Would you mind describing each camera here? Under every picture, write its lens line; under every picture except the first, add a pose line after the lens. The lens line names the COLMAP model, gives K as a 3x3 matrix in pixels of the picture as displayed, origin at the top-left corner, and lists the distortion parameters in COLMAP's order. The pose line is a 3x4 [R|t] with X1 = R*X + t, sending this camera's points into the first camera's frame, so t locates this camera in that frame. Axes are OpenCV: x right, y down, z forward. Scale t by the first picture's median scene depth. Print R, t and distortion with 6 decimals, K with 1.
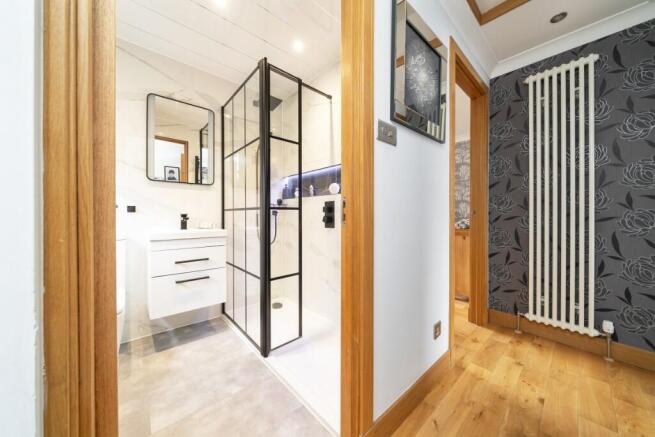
lens RADIAL K [[226.1, 0, 325.0], [0, 226.1, 216.8], [0, 0, 1]] dist [-0.000530, 0.000045]
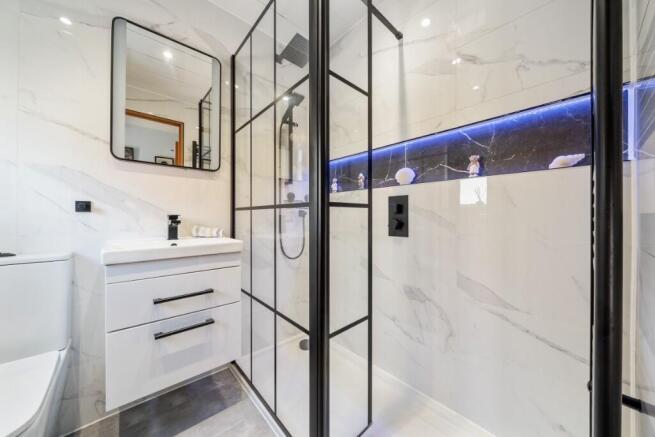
lens RADIAL K [[226.1, 0, 325.0], [0, 226.1, 216.8], [0, 0, 1]] dist [-0.000530, 0.000045]
pose [[0.999992, 0.001487, 0.003740, -0.199141], [-0.001476, 0.999995, -0.002954, -0.005618], [-0.003744, 0.002948, 0.999989, 0.359597]]
